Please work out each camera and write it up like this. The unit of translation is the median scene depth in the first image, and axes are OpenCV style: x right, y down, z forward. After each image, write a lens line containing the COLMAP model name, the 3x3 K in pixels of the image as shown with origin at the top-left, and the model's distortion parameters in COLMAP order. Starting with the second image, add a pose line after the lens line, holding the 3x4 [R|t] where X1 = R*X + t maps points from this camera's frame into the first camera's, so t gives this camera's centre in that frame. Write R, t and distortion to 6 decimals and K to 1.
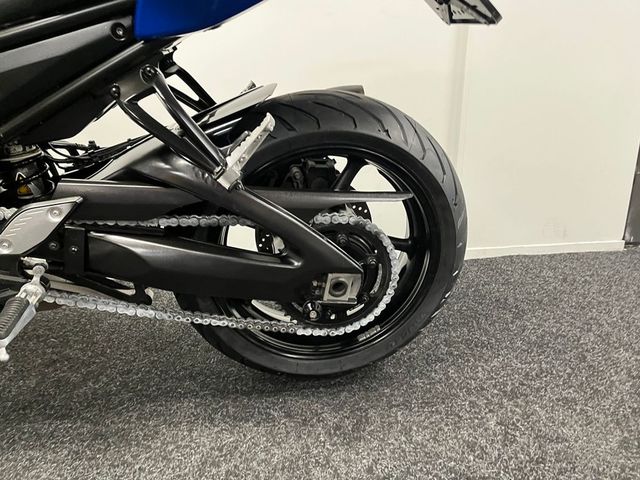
lens RADIAL K [[489.5, 0, 320.0], [0, 489.5, 240.0], [0, 0, 1]] dist [0.085235, -0.106681]
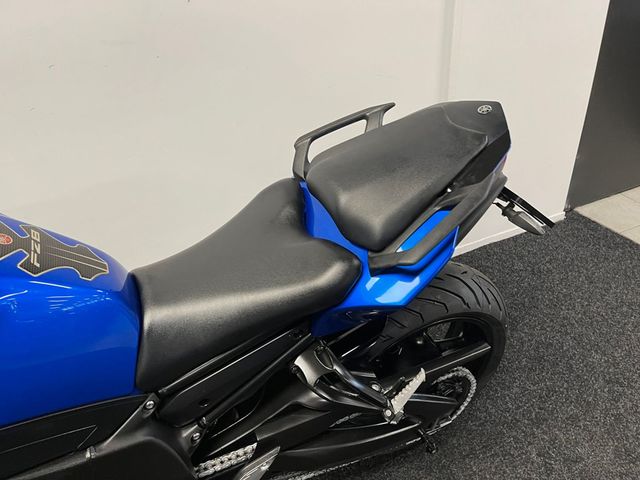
lens RADIAL K [[489.5, 0, 320.0], [0, 489.5, 240.0], [0, 0, 1]] dist [0.085235, -0.106681]
pose [[0.966767, -0.191277, 0.169632, -0.386442], [0.137805, 0.948744, 0.284420, -0.733244], [-0.215341, -0.251592, 0.943573, -0.077736]]
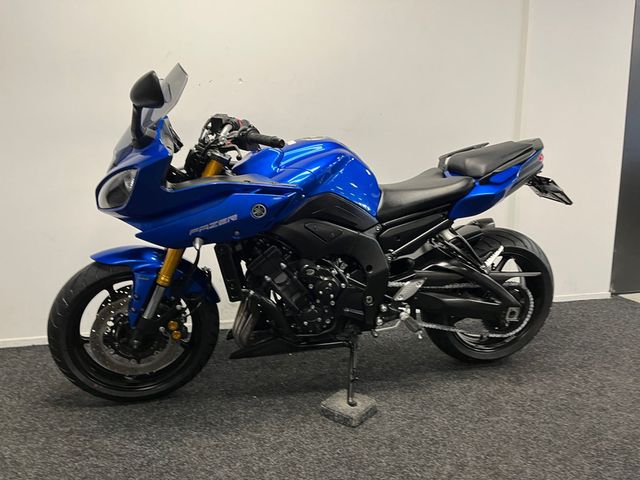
lens RADIAL K [[490.5, 0, 319.5], [0, 490.5, 230.8], [0, 0, 1]] dist [0.083934, -0.103762]
pose [[0.997057, -0.010756, 0.075907, -0.953589], [0.021023, 0.990515, -0.135783, 0.007544], [-0.073727, 0.136980, 0.987826, -1.189218]]
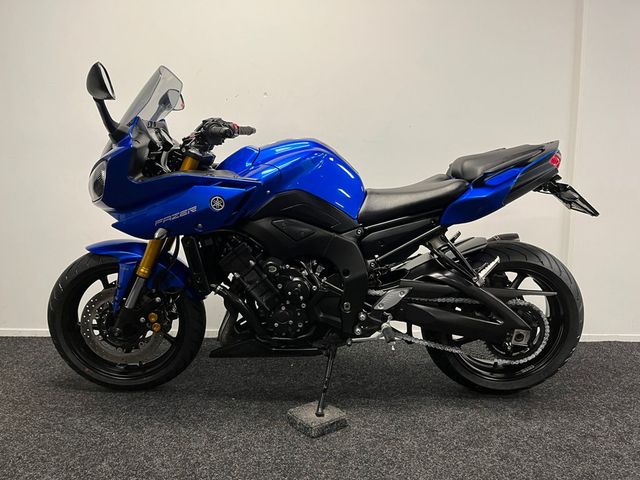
lens RADIAL K [[489.5, 0, 320.0], [0, 489.5, 240.0], [0, 0, 1]] dist [0.085235, -0.106681]
pose [[0.987915, 0.028144, -0.152418, -0.437642], [-0.057334, 0.979979, -0.190665, 0.130509], [0.144000, 0.197099, 0.969750, -1.095024]]
